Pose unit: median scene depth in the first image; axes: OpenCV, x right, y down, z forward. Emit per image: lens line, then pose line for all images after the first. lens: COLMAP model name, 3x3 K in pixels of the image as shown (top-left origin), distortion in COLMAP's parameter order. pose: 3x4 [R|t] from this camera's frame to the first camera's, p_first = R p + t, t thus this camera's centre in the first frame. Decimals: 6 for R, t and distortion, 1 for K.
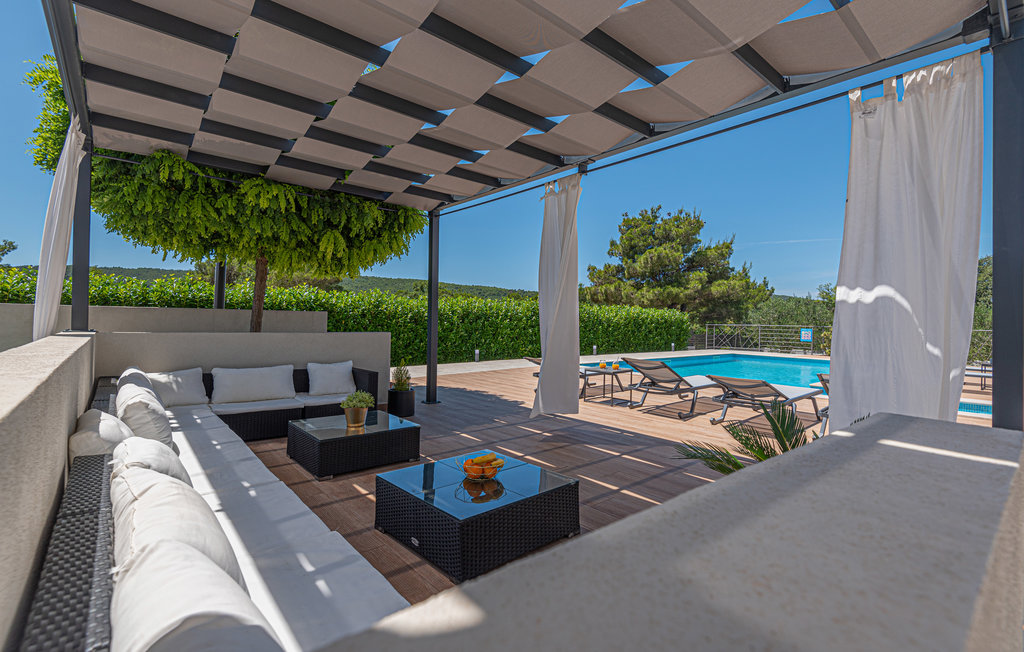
lens RADIAL K [[461.7, 0, 512.3], [0, 461.7, 324.2], [0, 0, 1]] dist [-0.000107, -0.000783]
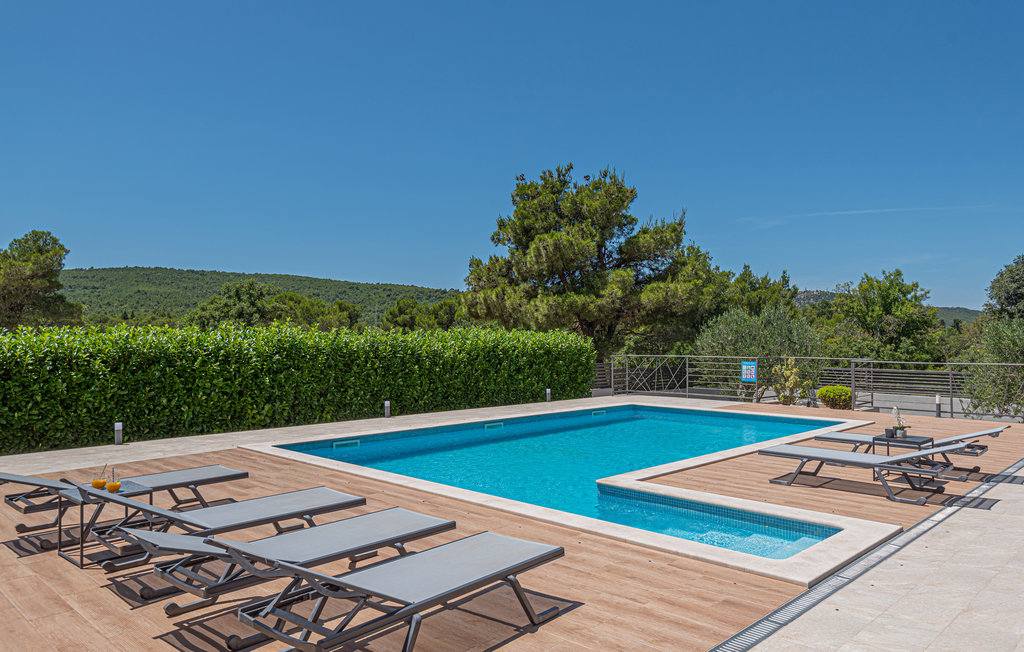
lens RADIAL K [[731.7, 0, 511.7], [0, 731.7, 324.6], [0, 0, 1]] dist [-0.010789, -0.000823]
pose [[0.992369, -0.015880, 0.122274, 0.127874], [0.019359, 0.999439, -0.027315, -0.013205], [-0.121772, 0.029474, 0.992120, 0.027251]]
